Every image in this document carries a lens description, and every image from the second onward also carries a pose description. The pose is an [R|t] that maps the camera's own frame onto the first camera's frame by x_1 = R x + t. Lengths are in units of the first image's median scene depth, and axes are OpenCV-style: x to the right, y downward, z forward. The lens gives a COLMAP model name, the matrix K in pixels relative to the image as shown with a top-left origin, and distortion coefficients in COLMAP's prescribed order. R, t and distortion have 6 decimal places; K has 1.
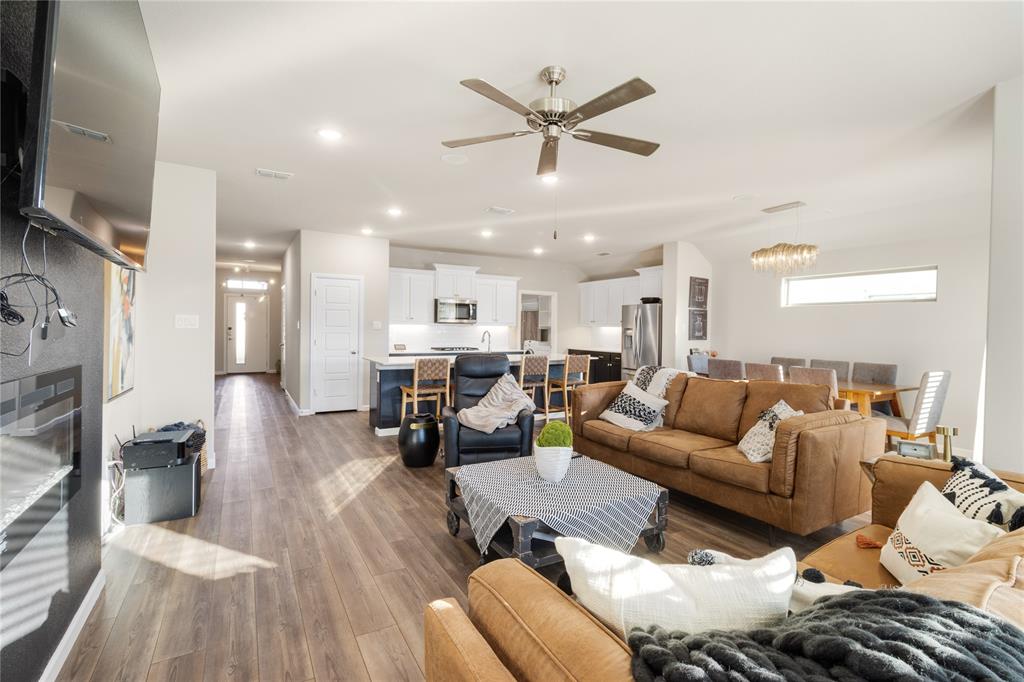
lens RADIAL K [[478.0, 0, 516.0], [0, 478.0, 336.0], [0, 0, 1]] dist [-0.000644, -0.001193]
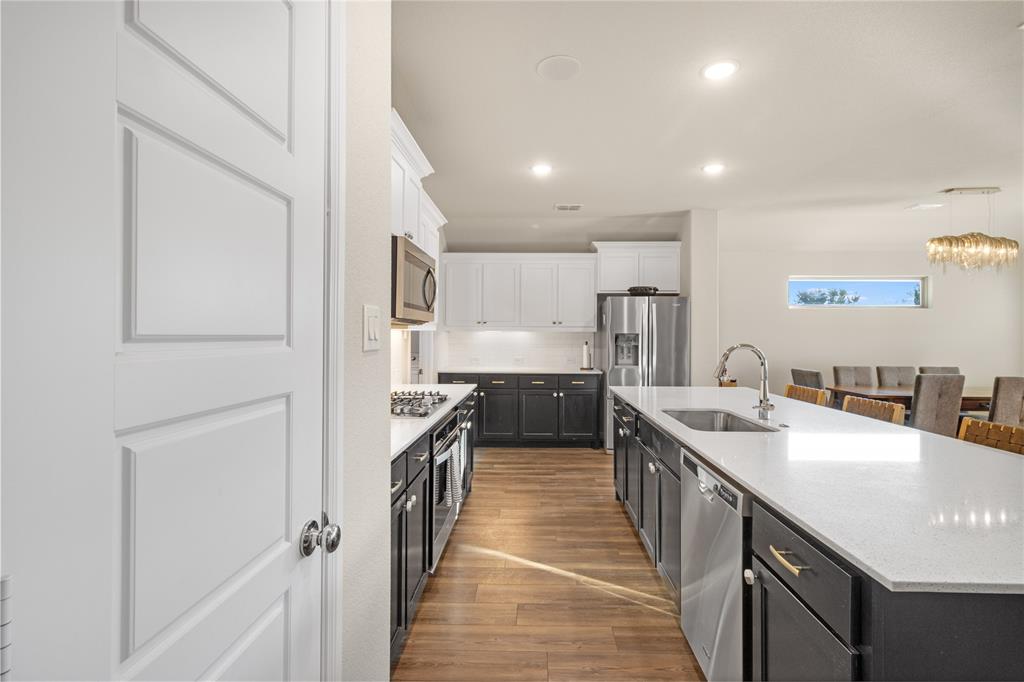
lens RADIAL K [[478.0, 0, 519.9], [0, 478.0, 337.7], [0, 0, 1]] dist [-0.000644, -0.001193]
pose [[0.511804, -0.016192, 0.858949, -0.372652], [0.018554, 0.999798, 0.007792, -0.018403], [-0.858902, 0.011949, 0.512001, 0.787887]]
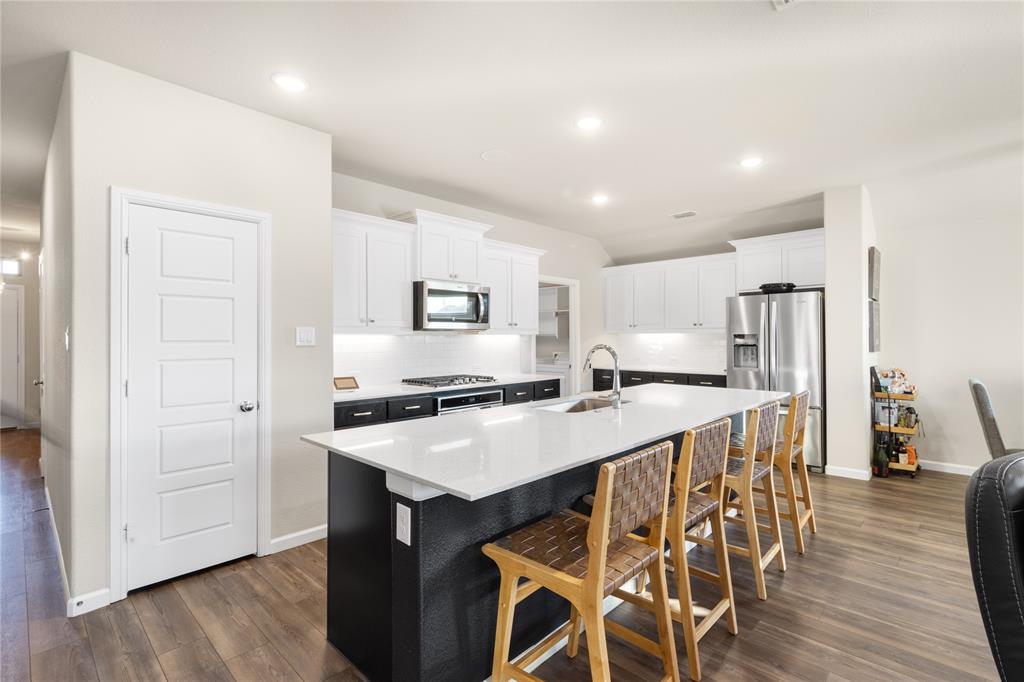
lens RADIAL K [[478.0, 0, 520.1], [0, 478.0, 336.2], [0, 0, 1]] dist [-0.000644, -0.001193]
pose [[0.955529, -0.018385, 0.294323, -0.212441], [0.023740, 0.999611, -0.014629, -0.012085], [-0.293940, 0.020966, 0.955594, 0.499417]]
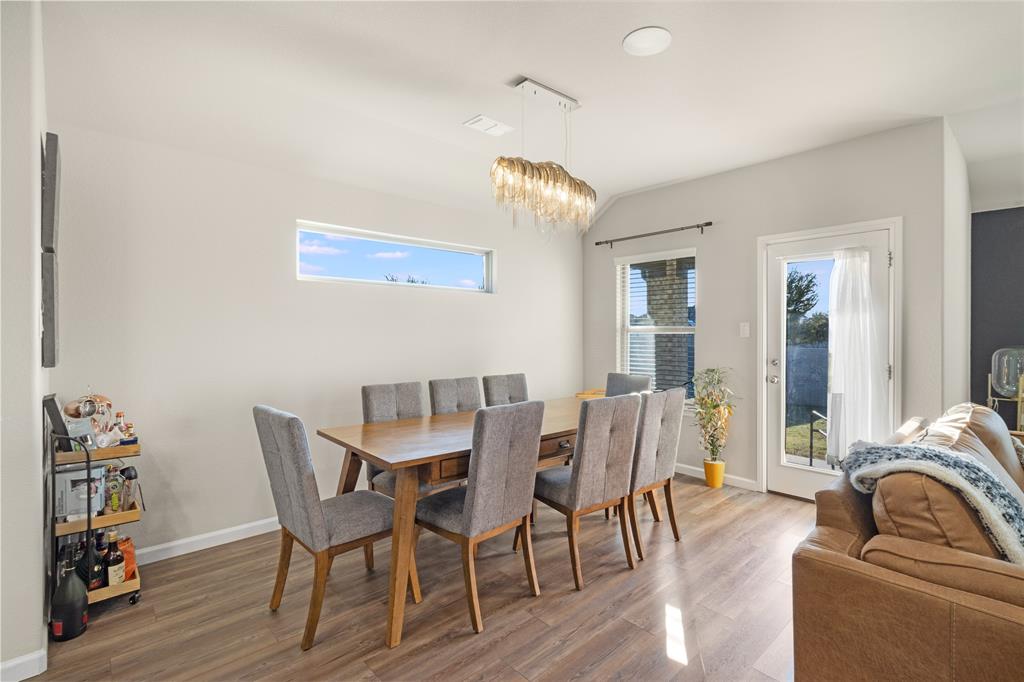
lens RADIAL K [[478.0, 0, 519.1], [0, 478.0, 334.0], [0, 0, 1]] dist [-0.000644, -0.001193]
pose [[-0.227994, -0.019439, 0.973468, 0.035438], [0.007467, 0.999736, 0.021712, -0.012128], [-0.973634, 0.012219, -0.227789, 0.720432]]
